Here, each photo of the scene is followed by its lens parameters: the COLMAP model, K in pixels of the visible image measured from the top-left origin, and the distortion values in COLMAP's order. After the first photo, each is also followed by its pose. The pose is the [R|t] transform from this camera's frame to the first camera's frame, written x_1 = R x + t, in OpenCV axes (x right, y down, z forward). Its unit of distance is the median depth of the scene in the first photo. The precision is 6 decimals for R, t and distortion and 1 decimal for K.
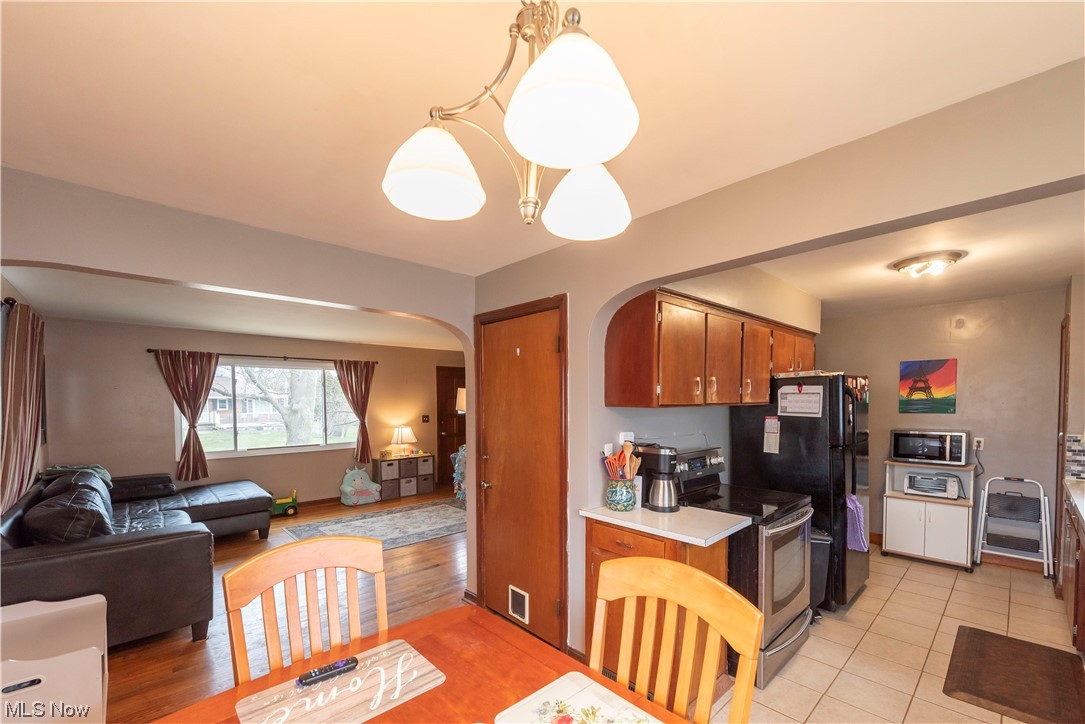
lens RADIAL K [[437.3, 0, 541.0], [0, 437.3, 416.1], [0, 0, 1]] dist [0.002282, -0.001163]
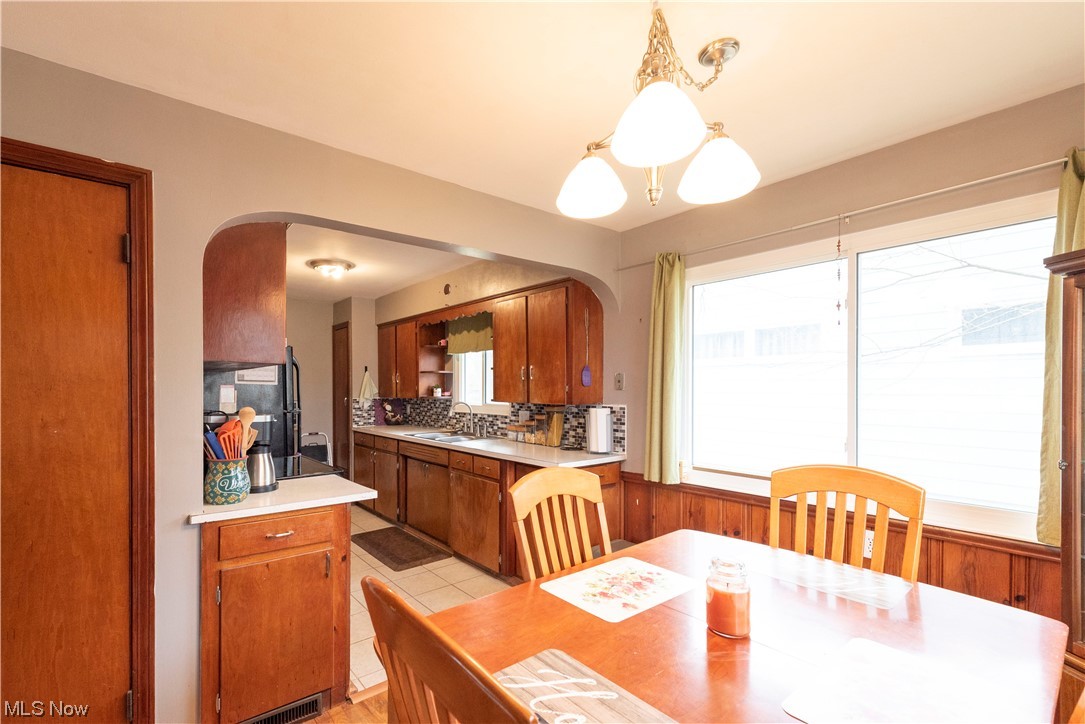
lens RADIAL K [[437.3, 0, 516.0], [0, 437.3, 386.4], [0, 0, 1]] dist [0.002282, -0.001163]
pose [[0.122295, -0.001732, 0.992492, -0.480109], [0.028697, 0.999587, -0.001791, 0.034688], [-0.992079, 0.028701, 0.122294, 0.421101]]
